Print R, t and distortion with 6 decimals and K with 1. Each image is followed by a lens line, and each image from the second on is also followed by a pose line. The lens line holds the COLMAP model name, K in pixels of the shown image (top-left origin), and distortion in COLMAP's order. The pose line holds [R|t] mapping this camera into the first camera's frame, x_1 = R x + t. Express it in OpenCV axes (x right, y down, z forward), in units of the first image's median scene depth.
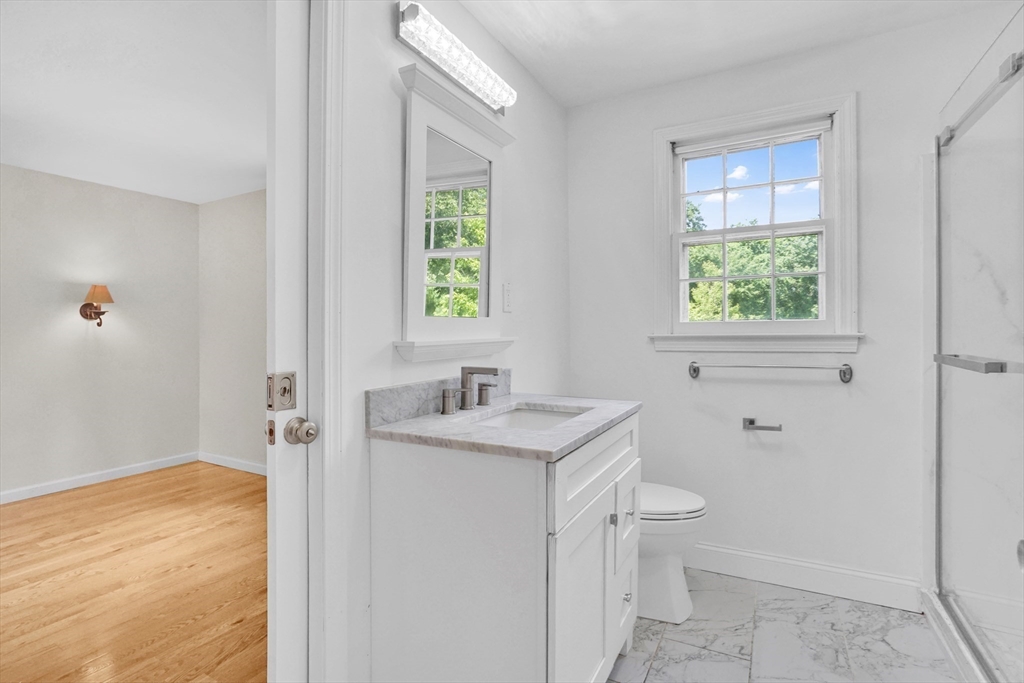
lens RADIAL K [[496.5, 0, 516.3], [0, 496.5, 337.9], [0, 0, 1]] dist [-0.040869, 0.011186]
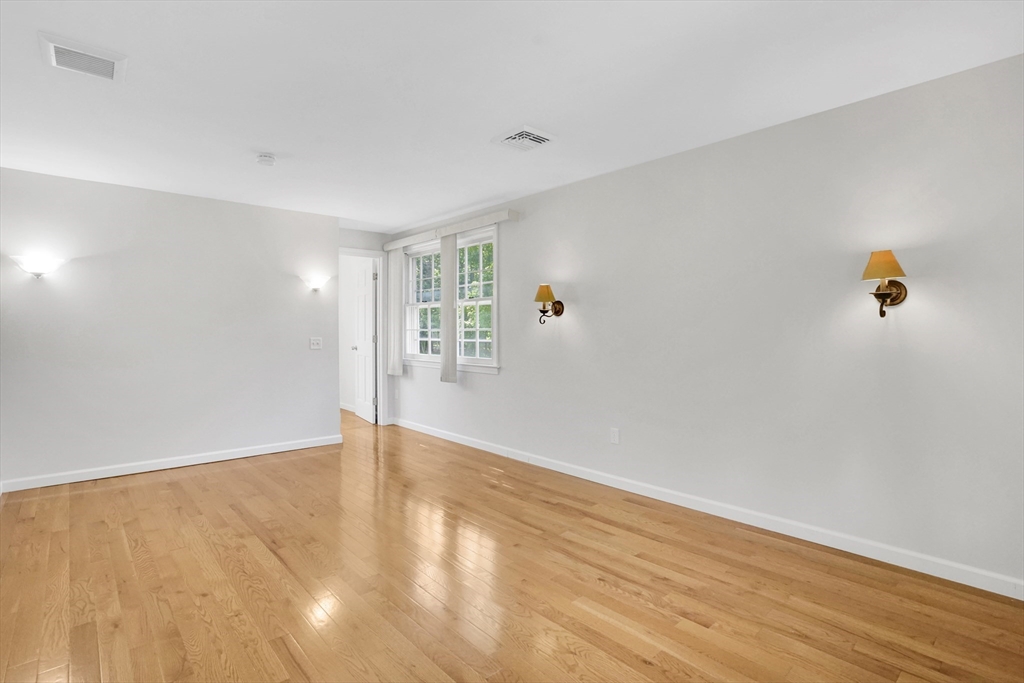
lens RADIAL K [[496.5, 0, 522.0], [0, 496.5, 333.8], [0, 0, 1]] dist [-0.040869, 0.011186]
pose [[-0.349835, 0.013004, -0.936721, -0.131885], [0.001028, 0.999908, 0.013497, -0.012961], [0.936811, 0.003759, -0.349817, 0.918110]]
